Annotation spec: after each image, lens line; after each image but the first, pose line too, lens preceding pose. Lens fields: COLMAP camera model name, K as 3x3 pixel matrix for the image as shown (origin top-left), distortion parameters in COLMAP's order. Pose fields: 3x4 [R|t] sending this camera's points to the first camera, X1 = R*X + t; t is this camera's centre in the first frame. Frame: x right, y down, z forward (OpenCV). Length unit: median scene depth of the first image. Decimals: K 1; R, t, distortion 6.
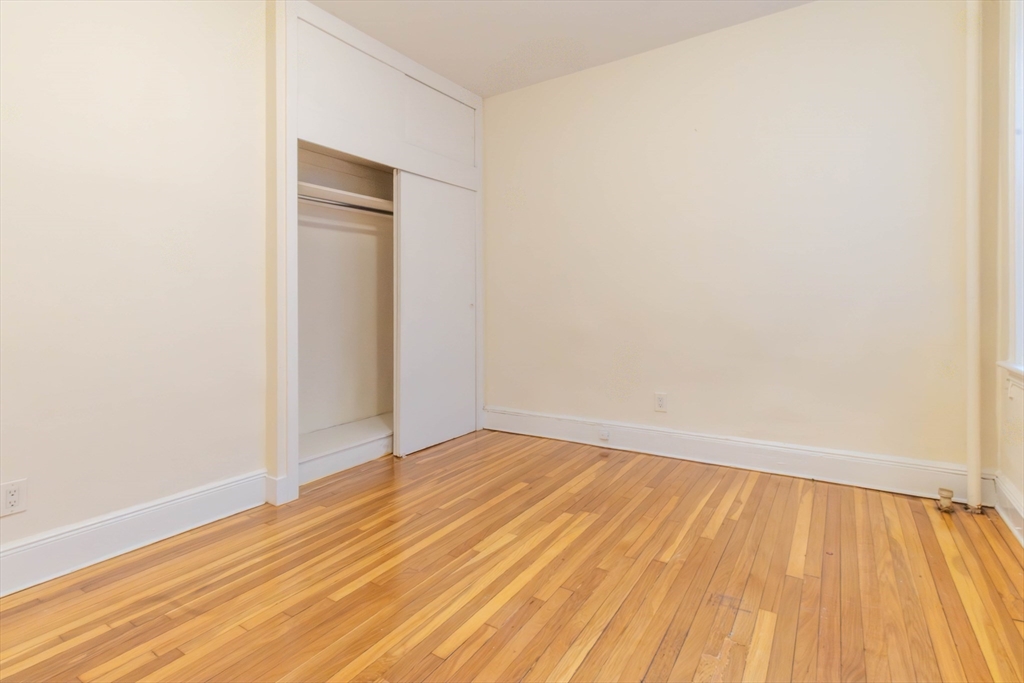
lens RADIAL K [[491.5, 0, 524.3], [0, 491.5, 299.1], [0, 0, 1]] dist [0.023126, -0.000392]
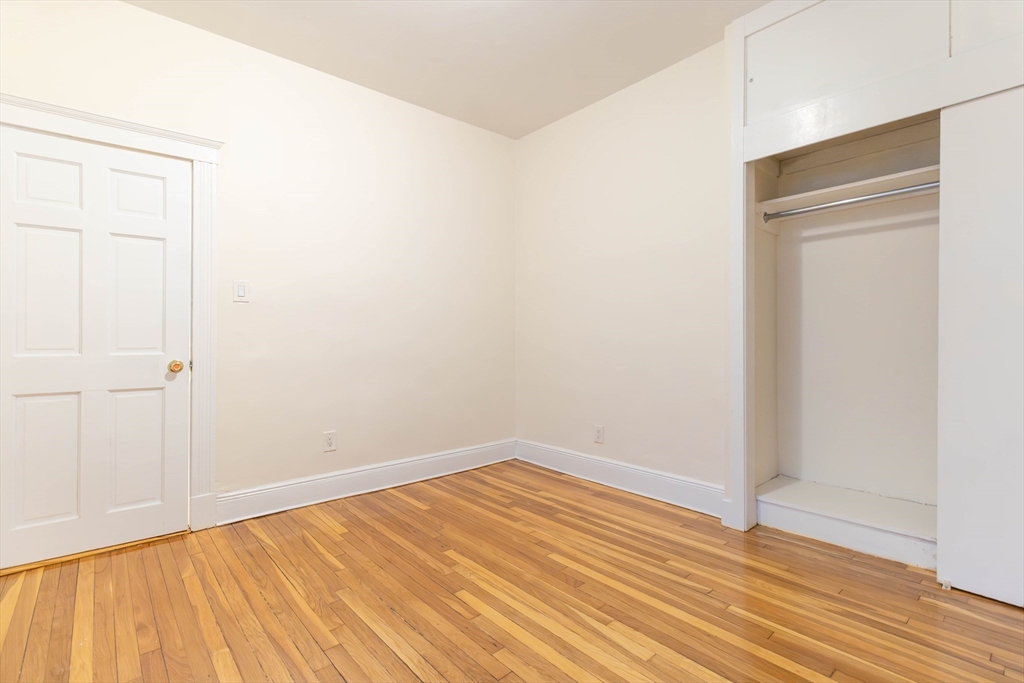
lens RADIAL K [[473.8, 0, 510.5], [0, 473.8, 331.0], [0, 0, 1]] dist [-0.001163, 0.000115]
pose [[-0.284096, -0.002361, -0.958793, 0.735860], [0.021237, 0.999736, -0.008755, 0.006207], [0.958561, -0.022849, -0.283971, 1.073876]]
